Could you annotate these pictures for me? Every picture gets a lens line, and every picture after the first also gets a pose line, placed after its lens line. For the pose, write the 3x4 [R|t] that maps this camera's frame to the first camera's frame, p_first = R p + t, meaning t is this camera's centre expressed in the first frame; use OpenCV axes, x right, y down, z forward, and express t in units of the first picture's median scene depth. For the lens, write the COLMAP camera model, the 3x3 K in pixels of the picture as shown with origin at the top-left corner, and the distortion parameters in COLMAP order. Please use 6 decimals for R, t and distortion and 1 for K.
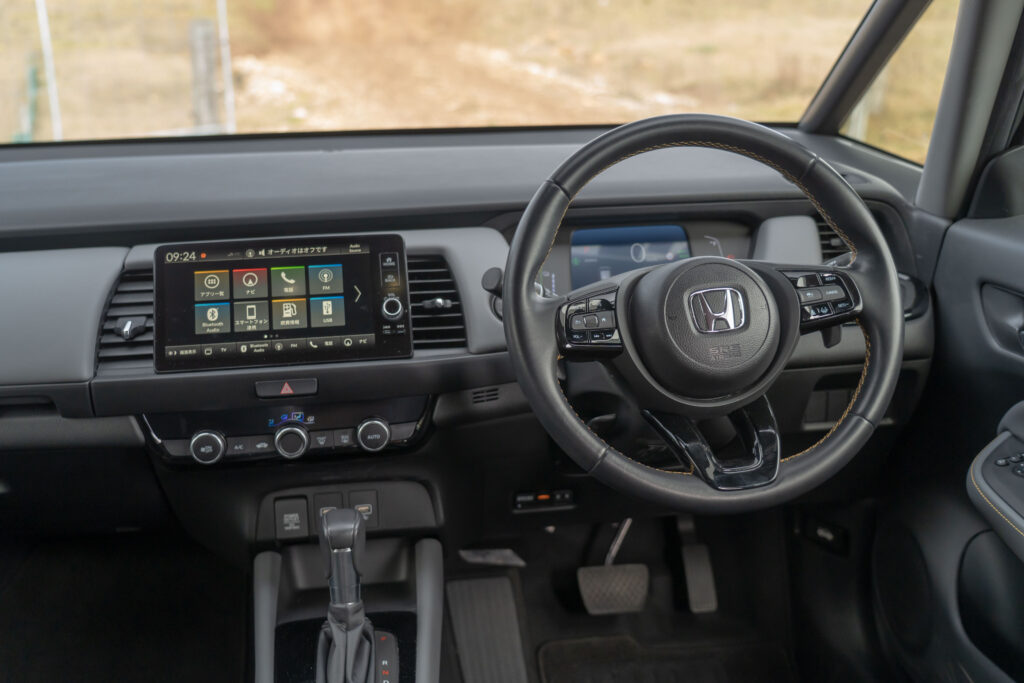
lens RADIAL K [[1109.7, 0, 503.7], [0, 1109.7, 350.4], [0, 0, 1]] dist [0.056470, 0.000000]
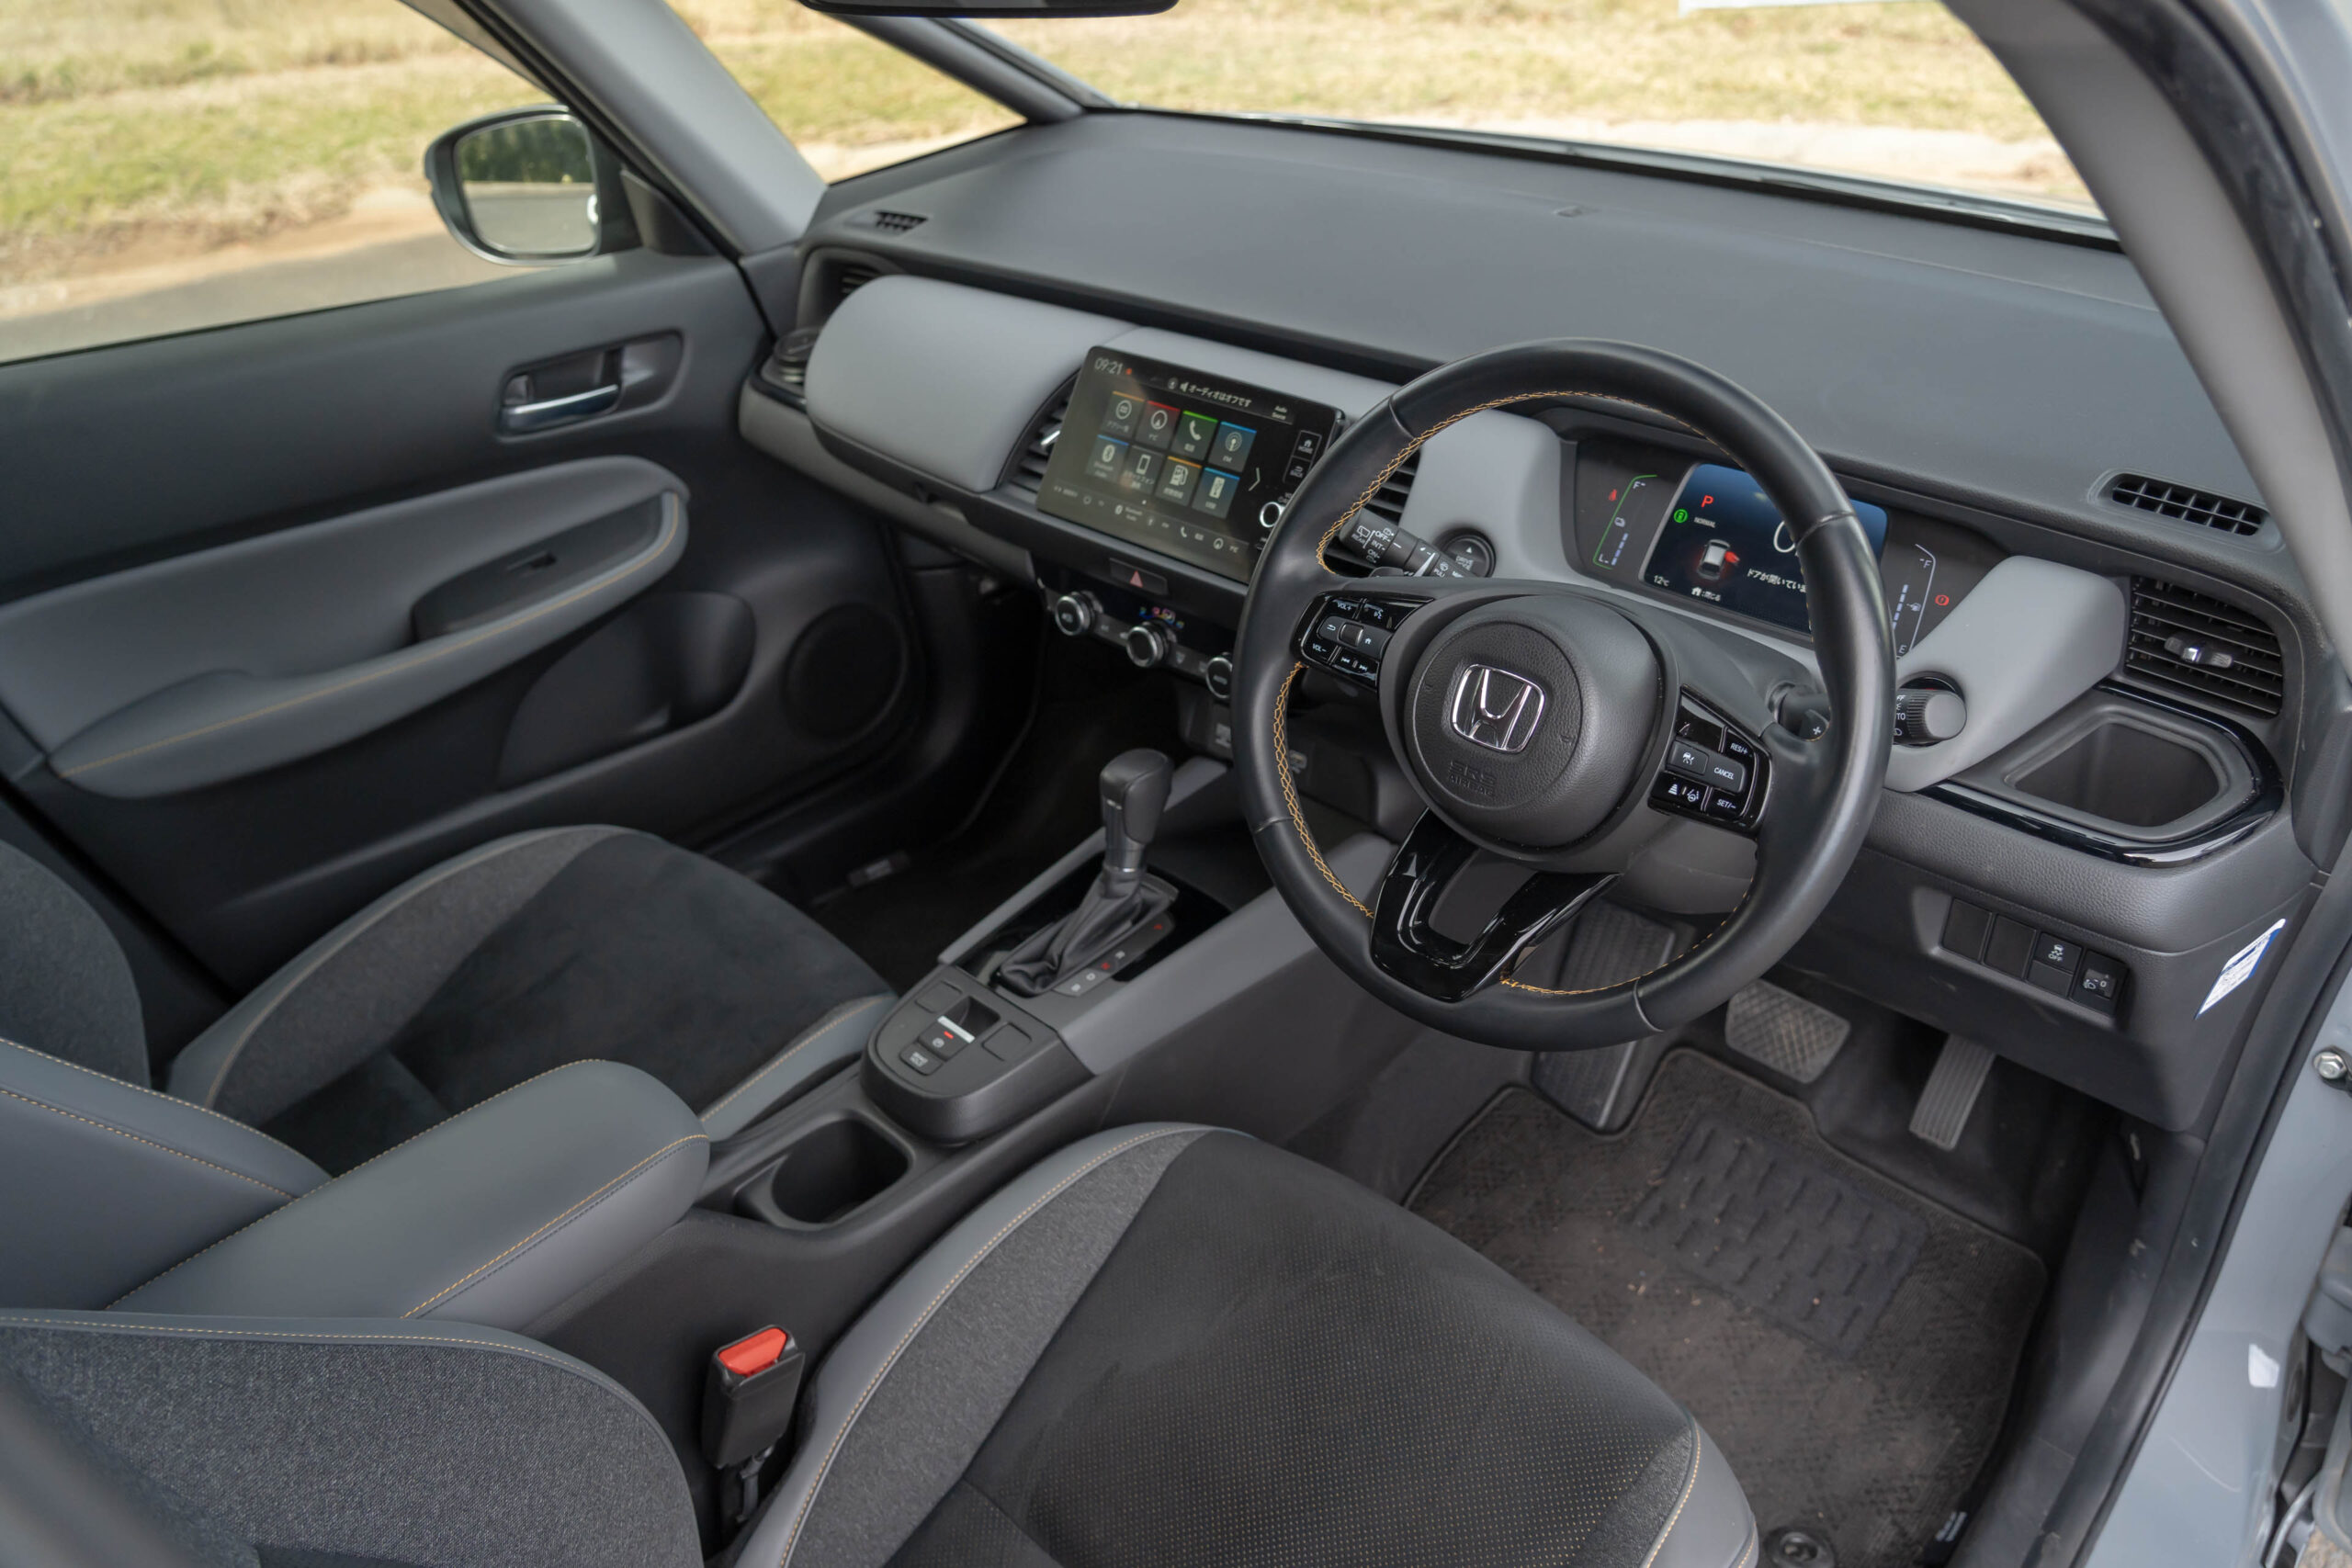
lens RADIAL K [[1619.4, 0, 1239.8], [0, 1619.4, 786.9], [0, 0, 1]] dist [-0.024320, 0.026012]
pose [[0.655605, 0.413298, -0.631955, 0.588476], [-0.199098, 0.901910, 0.383299, -0.266722], [0.728383, -0.125472, 0.673584, 0.285640]]
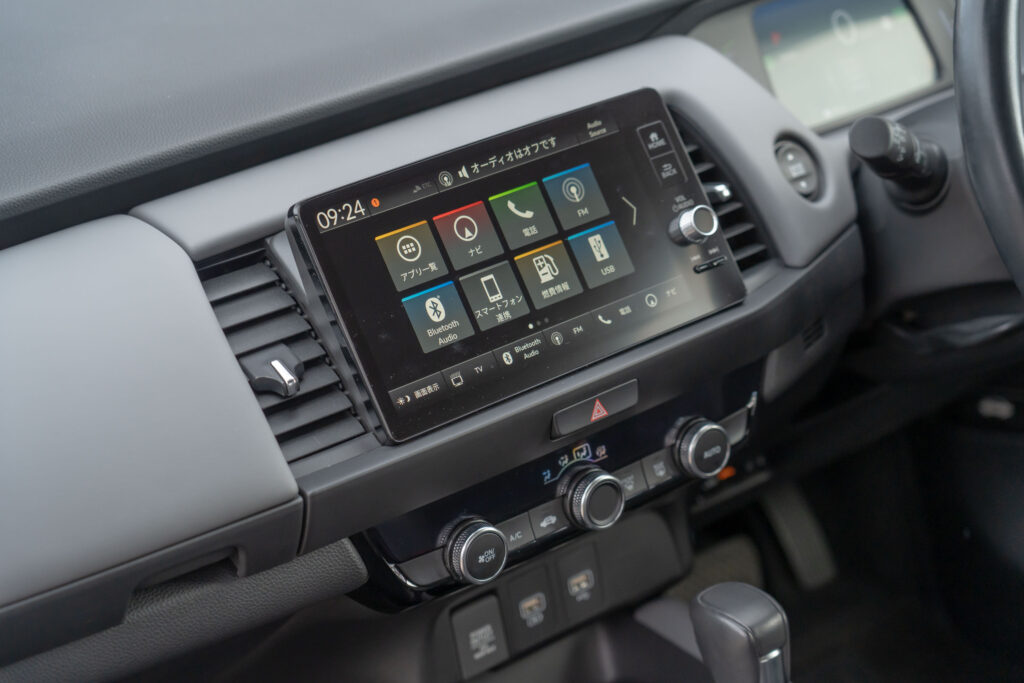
lens RADIAL K [[2261.2, 0, 506.0], [0, 2261.2, 334.1], [0, 0, 1]] dist [0.028771, 0.000000]
pose [[0.851840, -0.241794, 0.464656, -0.724413], [0.181558, 0.968385, 0.171077, -0.195693], [-0.491331, -0.061369, 0.868808, 0.054810]]
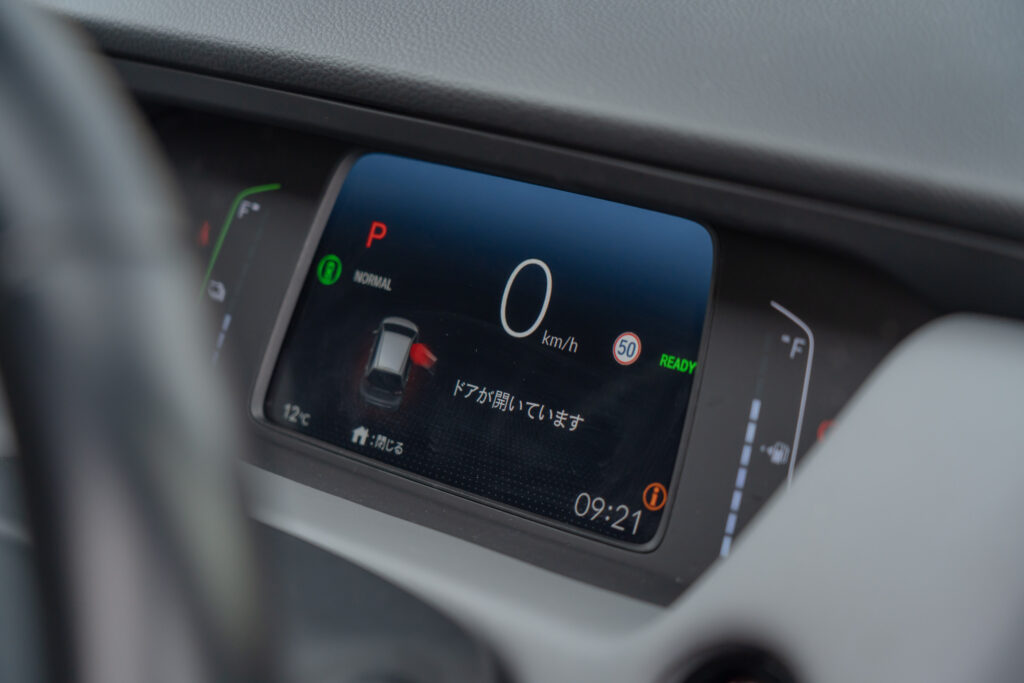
lens RADIAL K [[2019.3, 0, 515.3], [0, 2019.3, 344.8], [0, 0, 1]] dist [0.091749, 0.000000]
pose [[0.677768, 0.279297, -0.680165, 0.493882], [-0.143577, 0.957512, 0.250114, -0.218861], [0.721122, -0.071863, 0.689071, 0.814343]]
